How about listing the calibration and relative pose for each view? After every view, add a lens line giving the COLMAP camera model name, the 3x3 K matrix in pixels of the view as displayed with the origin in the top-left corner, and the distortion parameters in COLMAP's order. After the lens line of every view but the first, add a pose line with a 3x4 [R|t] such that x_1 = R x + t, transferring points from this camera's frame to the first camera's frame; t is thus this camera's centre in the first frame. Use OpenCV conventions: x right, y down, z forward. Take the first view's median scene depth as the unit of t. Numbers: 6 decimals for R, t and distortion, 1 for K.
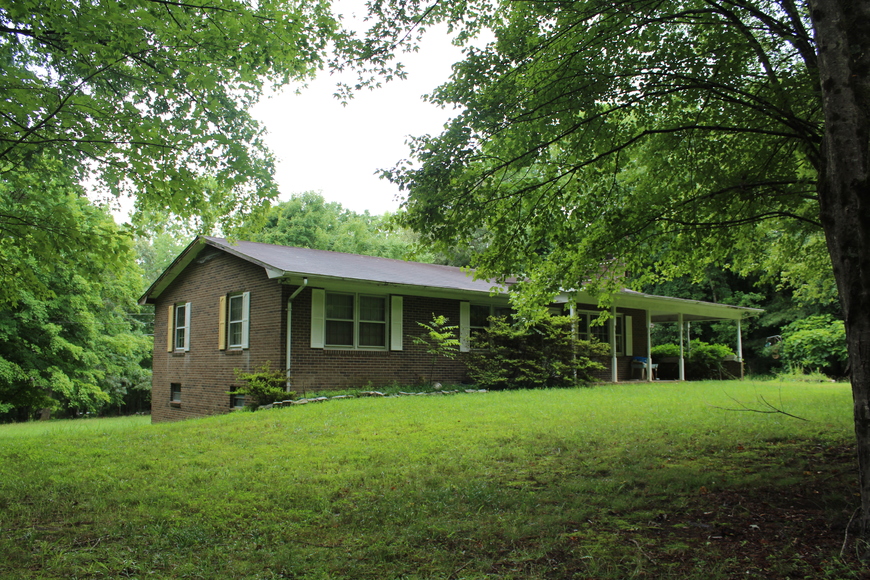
lens RADIAL K [[699.8, 0, 435.2], [0, 699.8, 308.8], [0, 0, 1]] dist [-0.156220, 0.122959]
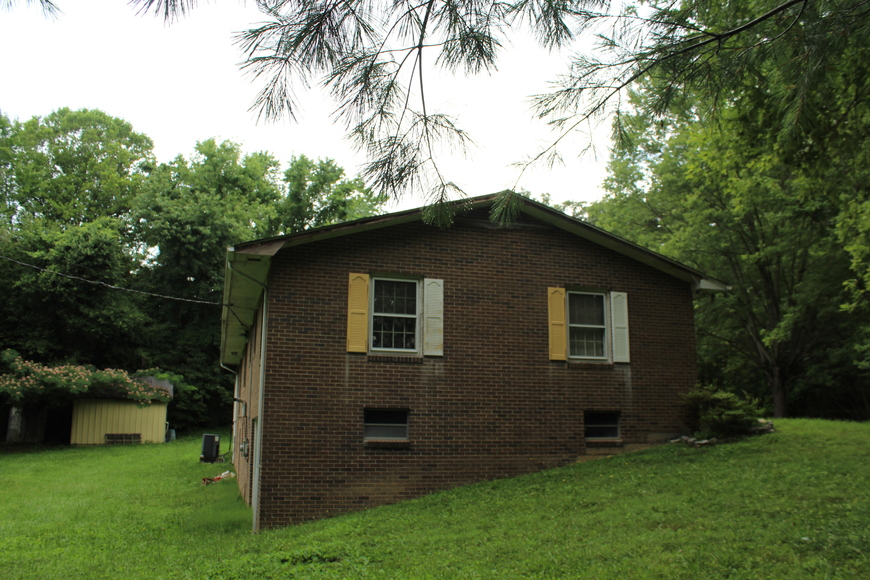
lens RADIAL K [[699.8, 0, 435.2], [0, 699.8, 308.8], [0, 0, 1]] dist [-0.156220, 0.122959]
pose [[0.430996, 0.159401, 0.888163, -1.011378], [-0.085774, 0.987054, -0.135526, 0.114472], [-0.898268, -0.017770, 0.439089, 0.789794]]
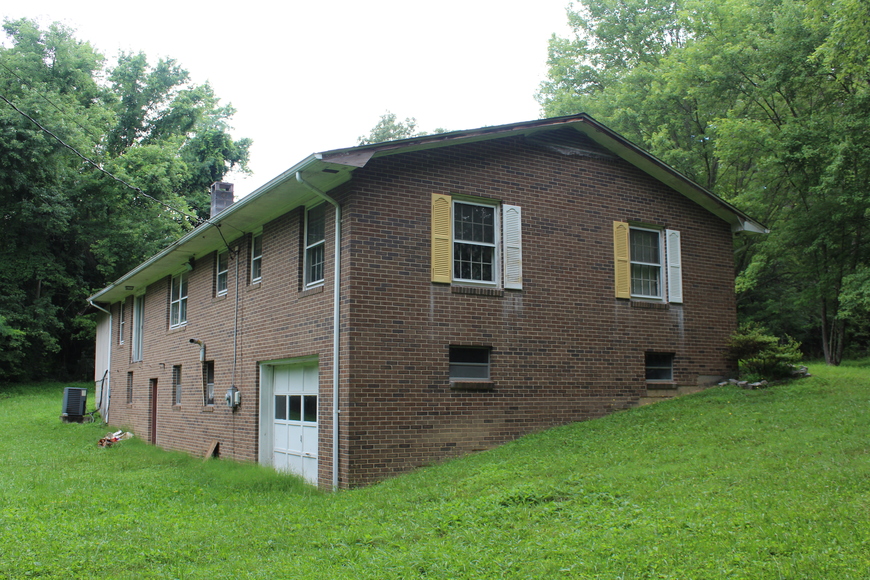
lens RADIAL K [[805.4, 0, 420.0], [0, 805.4, 307.8], [0, 0, 1]] dist [-0.100200, 0.013296]
pose [[0.197389, 0.102835, 0.974917, -1.114514], [-0.087625, 0.992353, -0.086933, 0.153842], [-0.976401, -0.068267, 0.204891, 1.024243]]
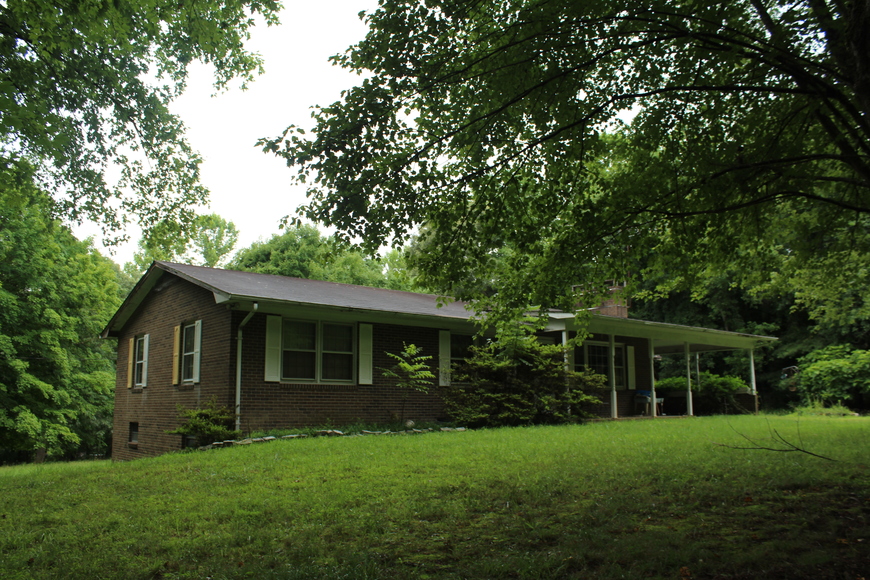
lens RADIAL K [[699.8, 0, 435.2], [0, 699.8, 308.8], [0, 0, 1]] dist [-0.156220, 0.122959]
pose [[0.999769, -0.010923, -0.018489, 0.050753], [0.009864, 0.998358, -0.056426, 0.013729], [0.019075, 0.056230, 0.998236, 0.098992]]
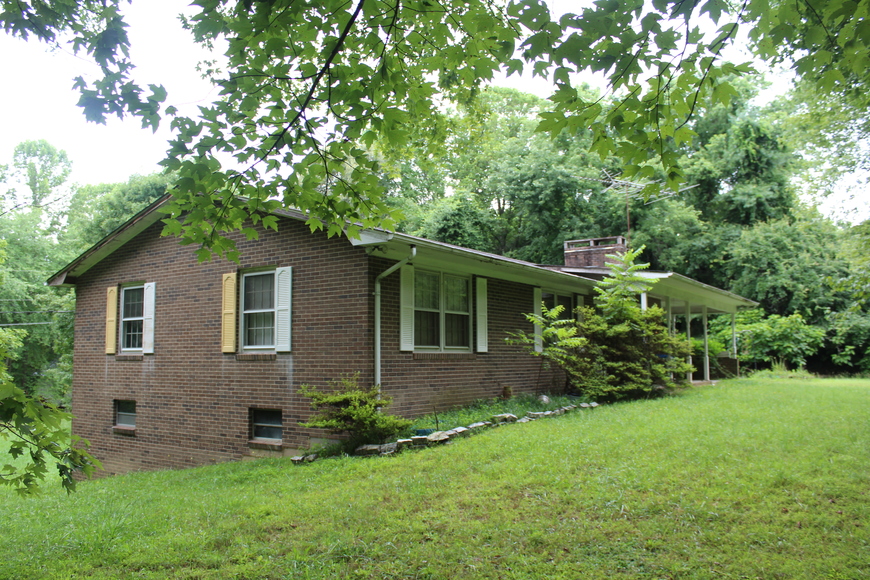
lens RADIAL K [[699.8, 0, 435.2], [0, 699.8, 308.8], [0, 0, 1]] dist [-0.156220, 0.122959]
pose [[0.967503, 0.009951, 0.252662, -0.282670], [-0.013485, 0.999834, 0.012257, 0.005589], [-0.252498, -0.015266, 0.967477, 0.297885]]
